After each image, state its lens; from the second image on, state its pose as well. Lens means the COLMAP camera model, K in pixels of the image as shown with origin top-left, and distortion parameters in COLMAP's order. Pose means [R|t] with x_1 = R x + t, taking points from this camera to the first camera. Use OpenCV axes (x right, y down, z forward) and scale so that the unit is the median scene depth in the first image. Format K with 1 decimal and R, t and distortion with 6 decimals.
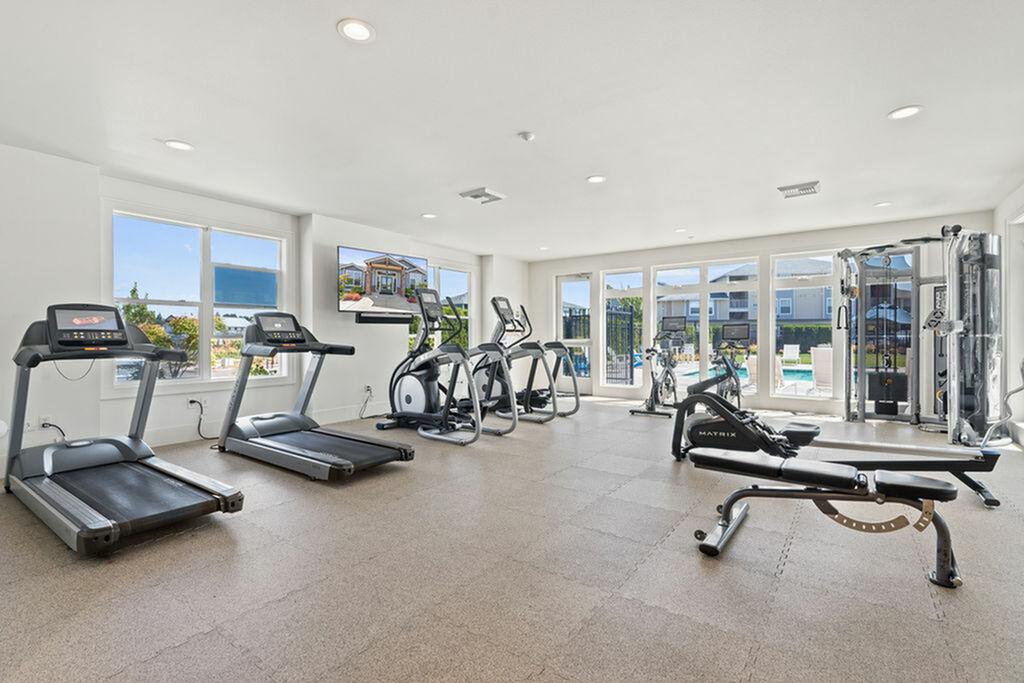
lens RADIAL K [[484.0, 0, 511.1], [0, 484.0, 336.1], [0, 0, 1]] dist [0.000400, -0.000132]
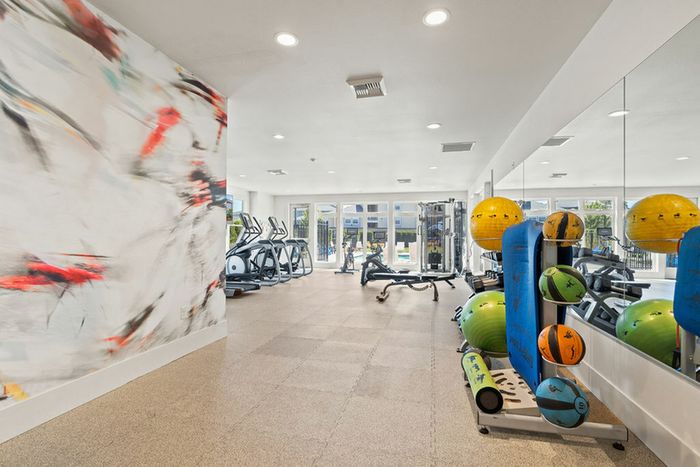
lens RADIAL K [[330.8, 0, 349.4], [0, 330.8, 229.8], [0, 0, 1]] dist [0.000400, -0.000132]
pose [[0.931134, 0.016657, 0.364297, -0.269302], [-0.009270, 0.999715, -0.022016, -0.000246], [-0.364559, 0.017122, 0.931023, -0.451351]]
